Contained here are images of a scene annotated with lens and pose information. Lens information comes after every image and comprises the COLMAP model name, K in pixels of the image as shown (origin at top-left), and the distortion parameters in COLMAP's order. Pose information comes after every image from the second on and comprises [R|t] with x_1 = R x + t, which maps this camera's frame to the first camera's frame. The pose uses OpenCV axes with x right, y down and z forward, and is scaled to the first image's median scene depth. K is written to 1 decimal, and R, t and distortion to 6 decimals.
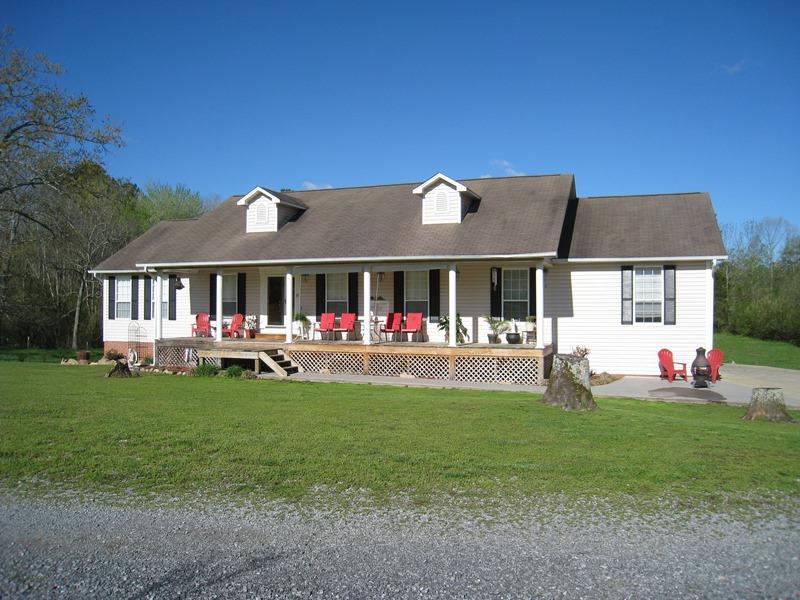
lens RADIAL K [[648.0, 0, 412.5], [0, 648.0, 298.0], [0, 0, 1]] dist [-0.160869, 0.095518]
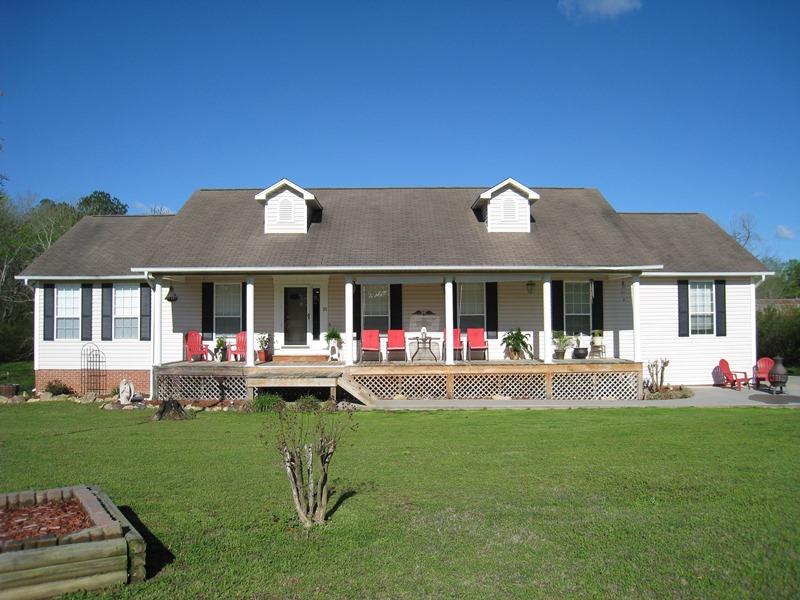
lens RADIAL K [[648.0, 0, 412.5], [0, 648.0, 298.0], [0, 0, 1]] dist [-0.160869, 0.095518]
pose [[0.936877, 0.005019, 0.349623, -0.406405], [0.002201, 0.999793, -0.020251, -0.001469], [-0.349652, 0.019742, 0.936672, 0.176118]]
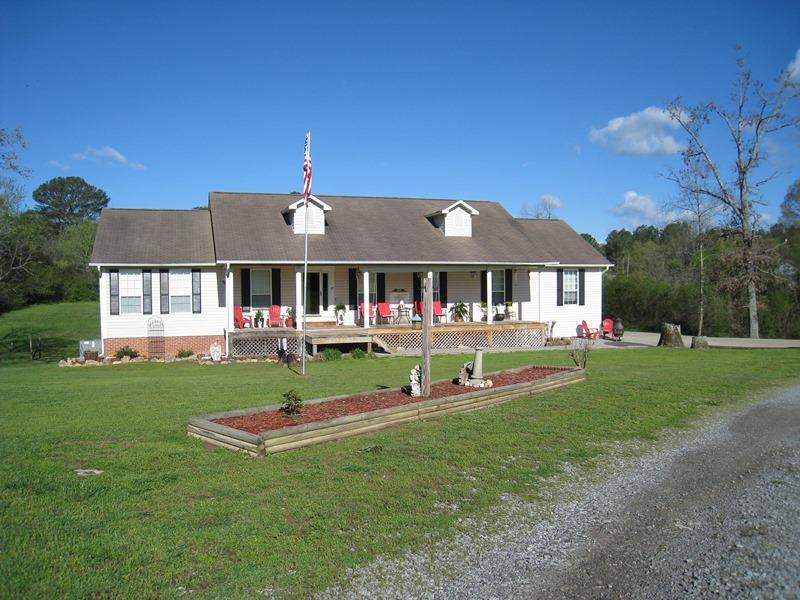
lens RADIAL K [[648.0, 0, 412.5], [0, 648.0, 298.0], [0, 0, 1]] dist [-0.160869, 0.095518]
pose [[0.776544, -0.021552, 0.629695, -0.895180], [-0.003040, 0.999275, 0.037951, -0.035204], [-0.630056, -0.031385, 0.775915, -0.015838]]
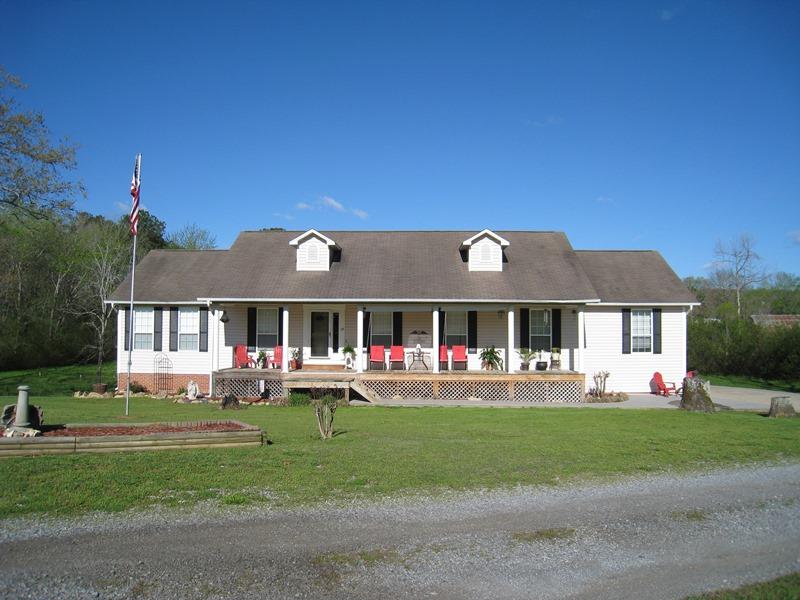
lens RADIAL K [[648.0, 0, 412.5], [0, 648.0, 298.0], [0, 0, 1]] dist [-0.160869, 0.095518]
pose [[0.948790, 0.018828, 0.315347, -0.456350], [-0.008383, 0.999371, -0.034446, -0.022306], [-0.315797, 0.030038, 0.948351, -0.093363]]
